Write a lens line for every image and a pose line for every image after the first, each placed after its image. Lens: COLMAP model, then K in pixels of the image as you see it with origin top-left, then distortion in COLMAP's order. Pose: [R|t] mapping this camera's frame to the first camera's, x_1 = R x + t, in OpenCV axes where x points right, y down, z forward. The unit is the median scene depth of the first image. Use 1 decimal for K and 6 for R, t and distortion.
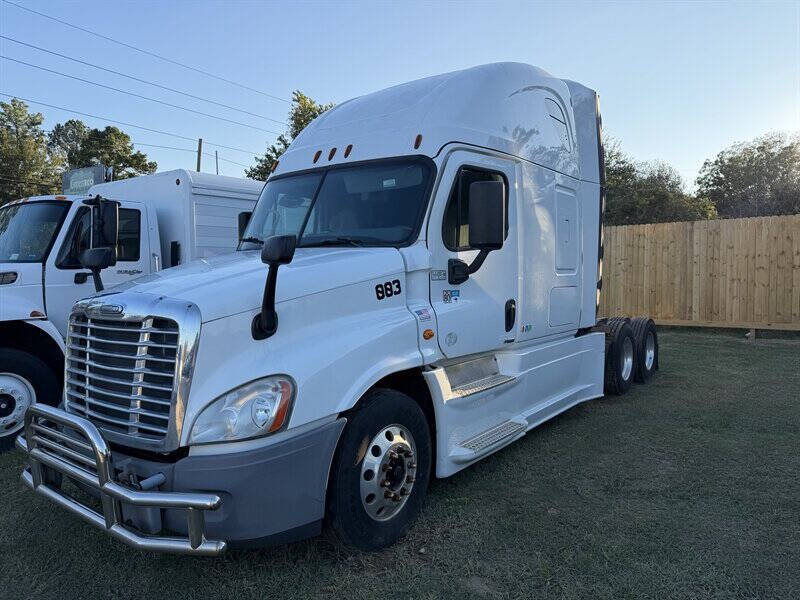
lens RADIAL K [[554.1, 0, 400.5], [0, 554.1, 298.3], [0, 0, 1]] dist [0.018891, -0.022718]
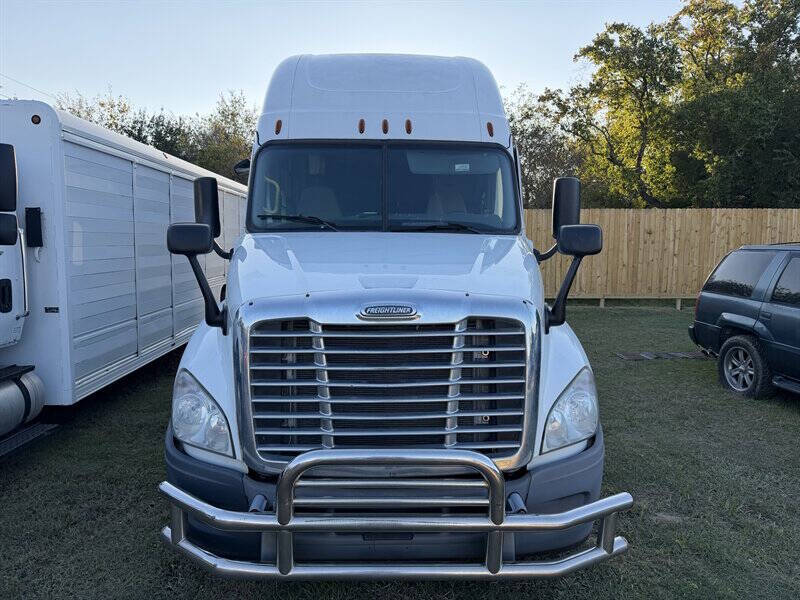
lens RADIAL K [[554.1, 0, 398.4], [0, 554.1, 304.7], [0, 0, 1]] dist [0.018891, -0.022718]
pose [[0.791431, -0.049265, 0.609270, -0.720807], [0.013636, 0.997922, 0.062978, -0.028113], [-0.611107, -0.041535, 0.790458, 0.277581]]
